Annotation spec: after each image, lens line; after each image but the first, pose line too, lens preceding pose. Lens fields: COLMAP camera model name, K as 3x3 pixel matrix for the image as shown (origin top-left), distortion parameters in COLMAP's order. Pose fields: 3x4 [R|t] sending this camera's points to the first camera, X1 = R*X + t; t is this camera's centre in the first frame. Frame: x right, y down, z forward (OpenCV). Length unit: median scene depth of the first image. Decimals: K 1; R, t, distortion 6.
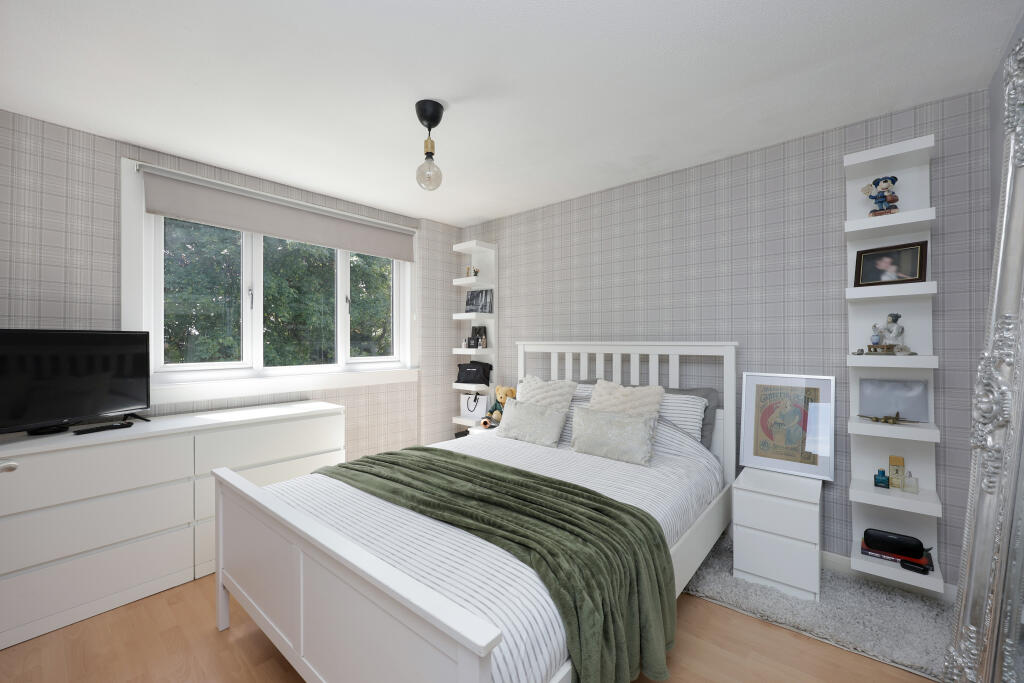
lens RADIAL K [[415.7, 0, 511.5], [0, 415.7, 340.7], [0, 0, 1]] dist [-0.002134, 0.000433]
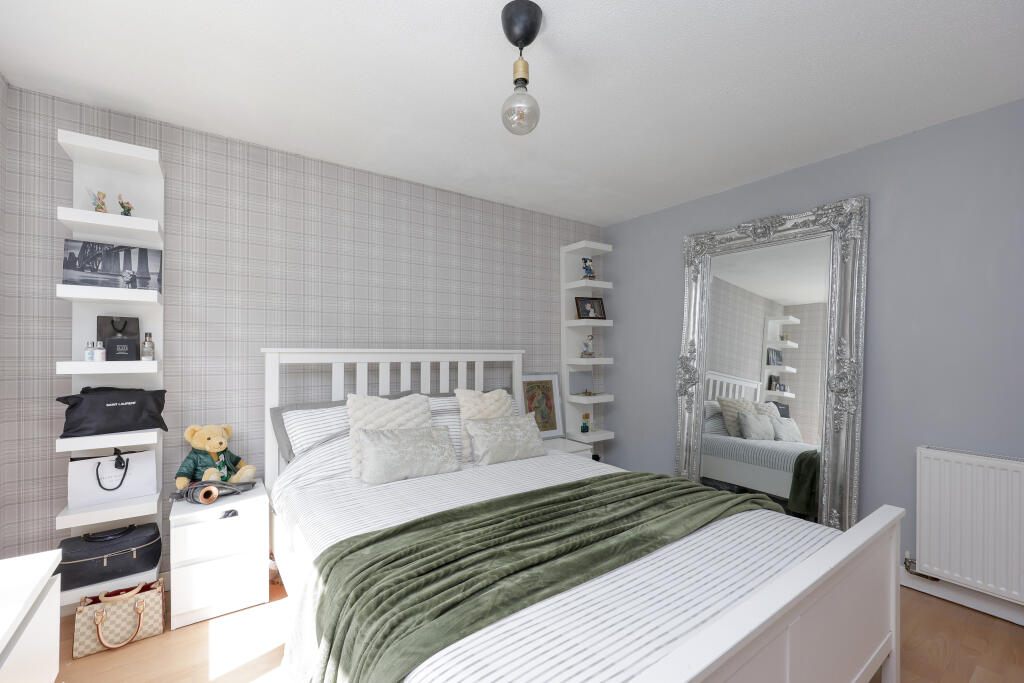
lens RADIAL K [[415.7, 0, 511.3], [0, 415.7, 349.4], [0, 0, 1]] dist [-0.002134, 0.000433]
pose [[0.252272, 0.003743, 0.967649, -0.628797], [-0.008419, 0.999963, -0.001673, 0.002318], [-0.967620, -0.007725, 0.252295, 0.592743]]
